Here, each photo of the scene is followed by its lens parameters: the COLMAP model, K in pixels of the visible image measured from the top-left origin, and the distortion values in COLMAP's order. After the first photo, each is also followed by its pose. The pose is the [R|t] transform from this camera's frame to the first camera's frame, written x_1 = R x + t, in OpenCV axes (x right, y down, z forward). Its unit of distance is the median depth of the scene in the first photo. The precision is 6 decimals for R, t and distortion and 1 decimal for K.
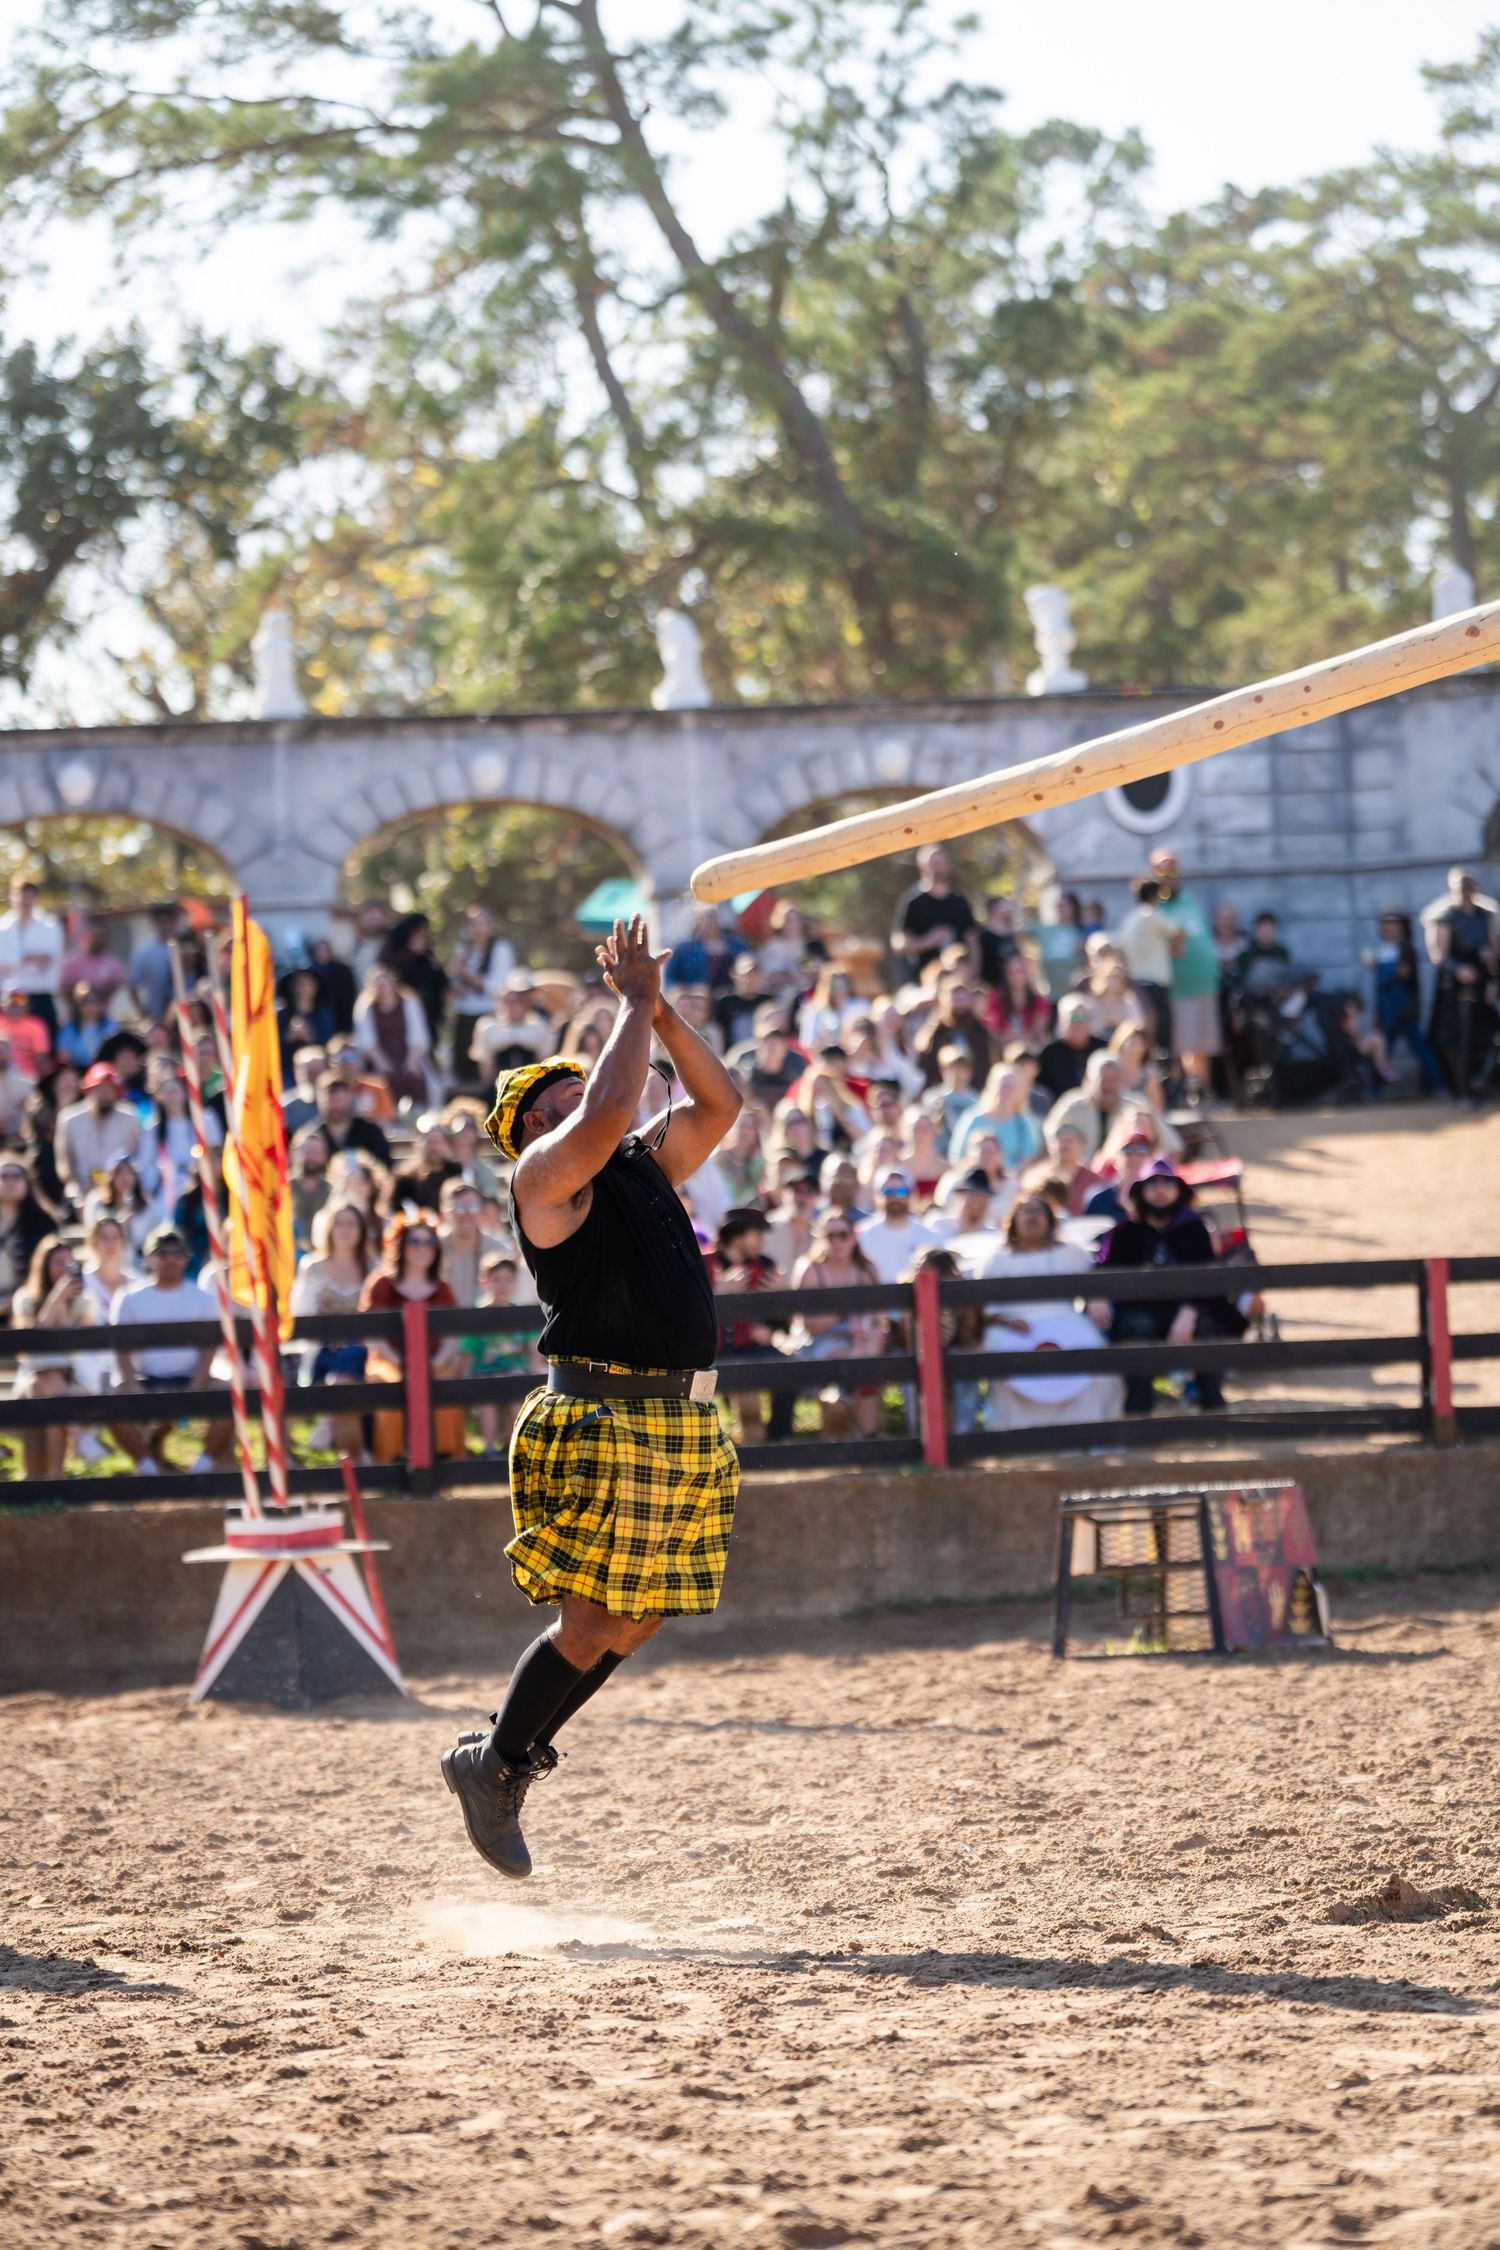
lens RADIAL K [[7878.1, 0, 750.0], [0, 7878.1, 1125.0], [0, 0, 1]] dist [0.007657, 2.547238]
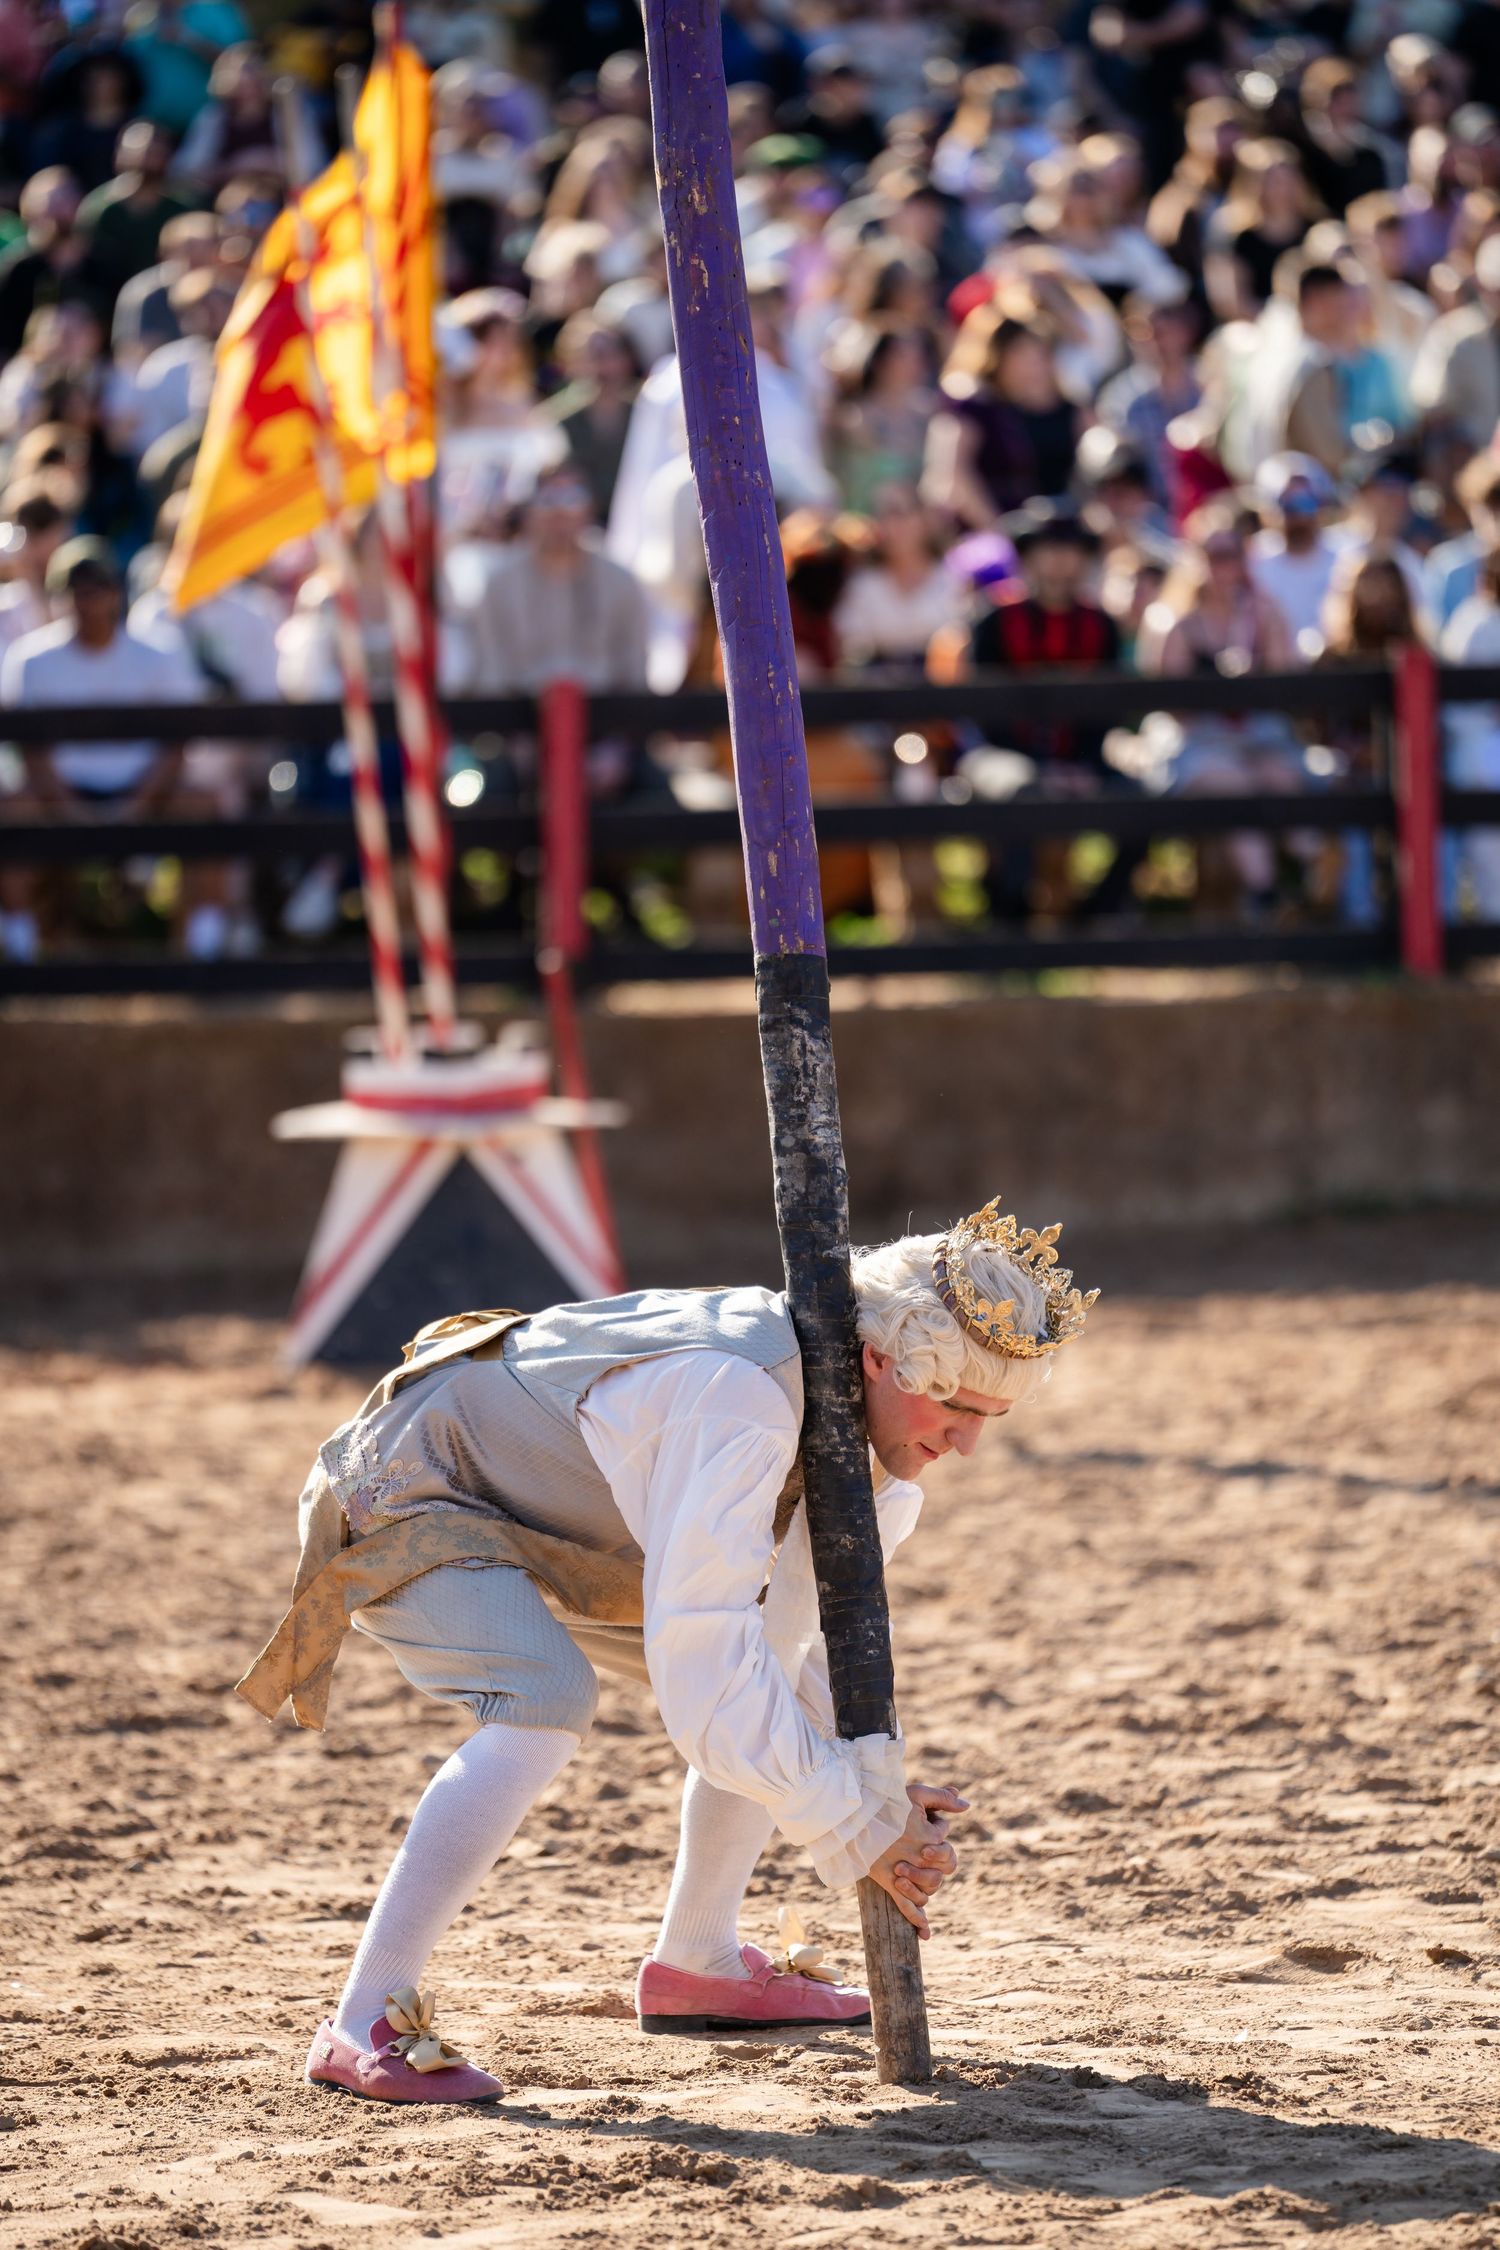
lens RADIAL K [[12583.8, 0, 750.0], [0, 12583.8, 1125.0], [0, 0, 1]] dist [0.128133, 5.538947]
pose [[0.998940, 0.025608, 0.038247, -0.065793], [-0.028283, 0.997066, 0.071128, -0.012275], [-0.036313, -0.072135, 0.996734, 0.050492]]
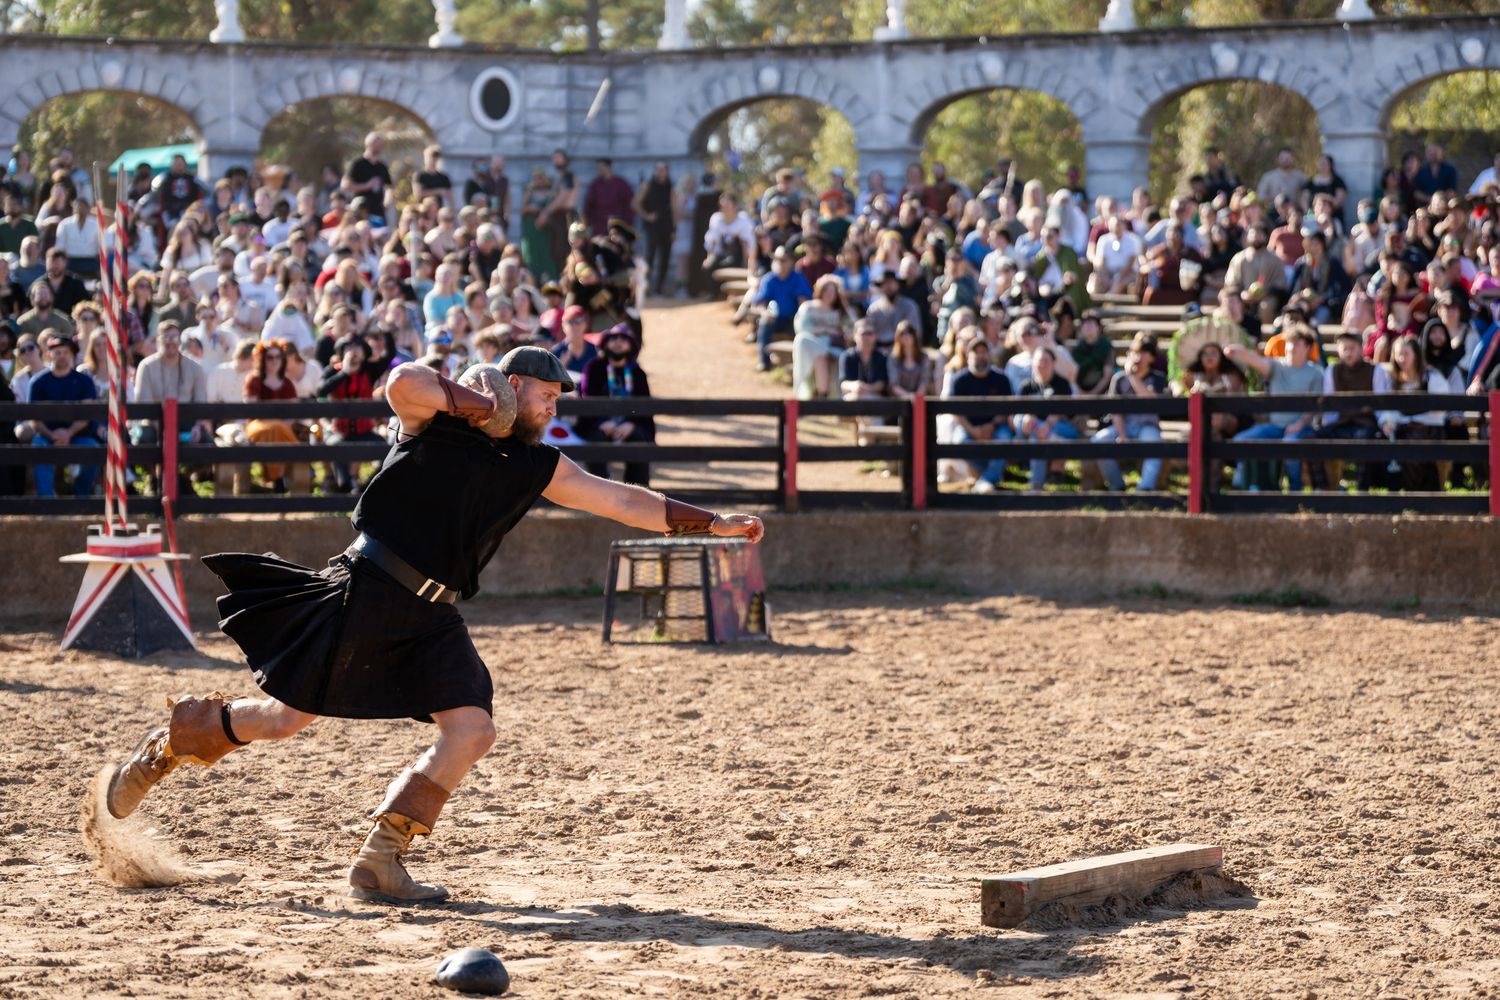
lens RADIAL K [[4207.1, 0, 750.0], [0, 4207.1, 500.0], [0, 0, 1]] dist [0.044890, 0.119211]
pose [[0.986207, 0.042130, 0.160067, -0.064544], [-0.049908, 0.997745, 0.044881, -0.001387], [-0.157815, -0.052251, 0.986085, 0.134995]]
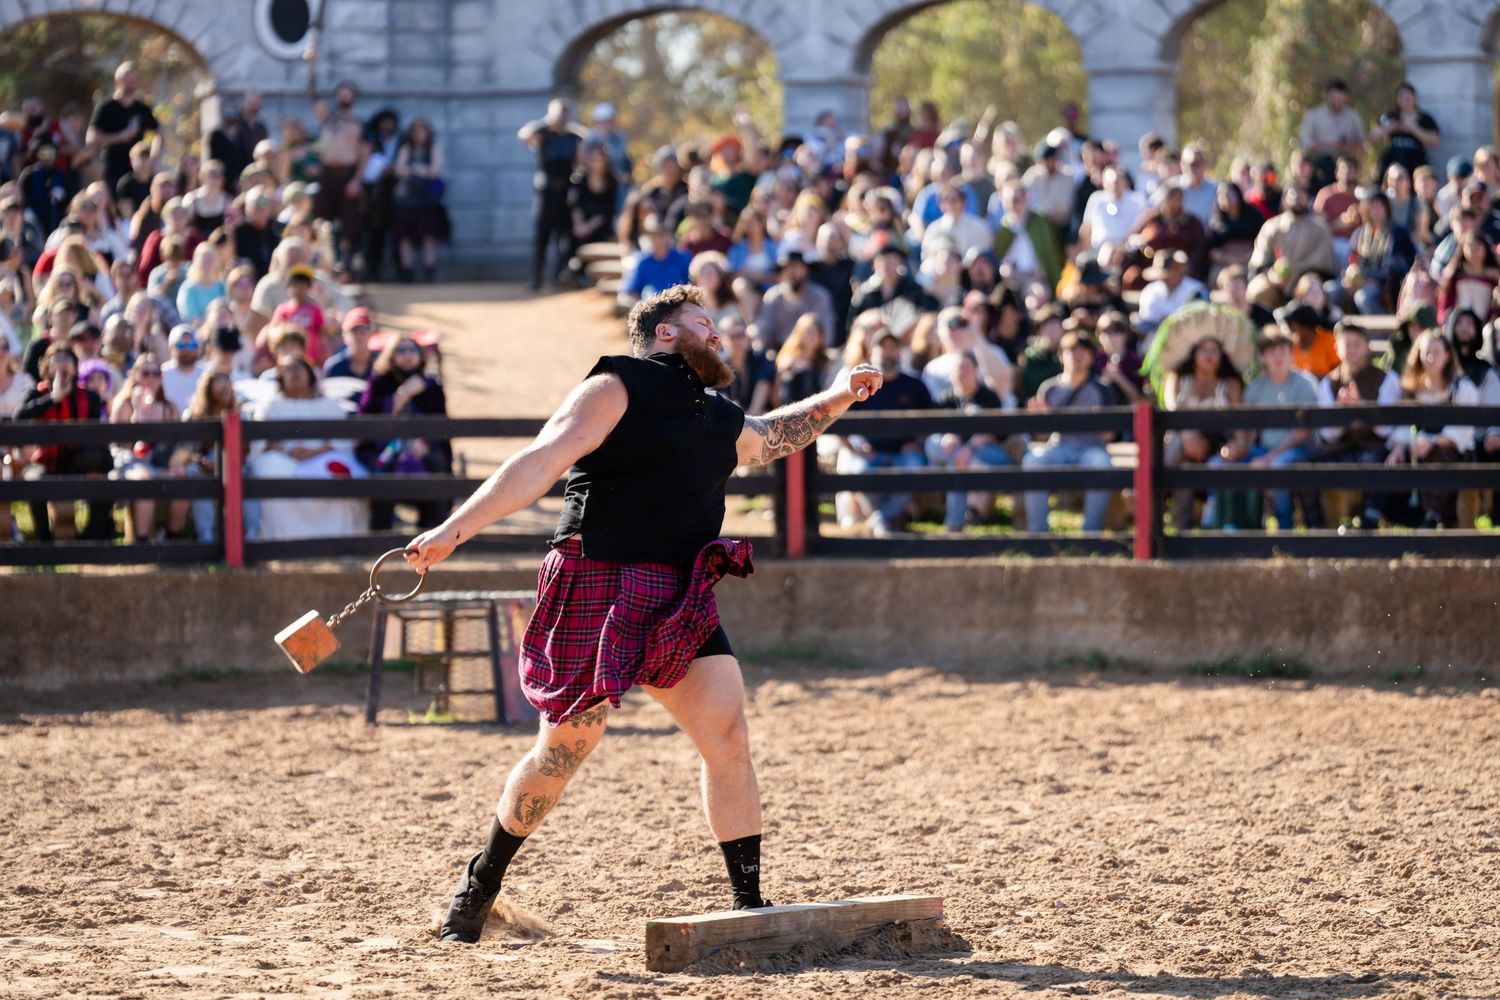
lens RADIAL K [[6255.7, 0, 797.1], [0, 6255.7, 499.1], [0, 0, 1]] dist [0.075465, 0.047724]
pose [[0.985139, 0.037564, 0.167603, -0.058568], [-0.043512, 0.998542, 0.031955, -0.003808], [-0.166159, -0.038773, 0.985336, -0.009367]]
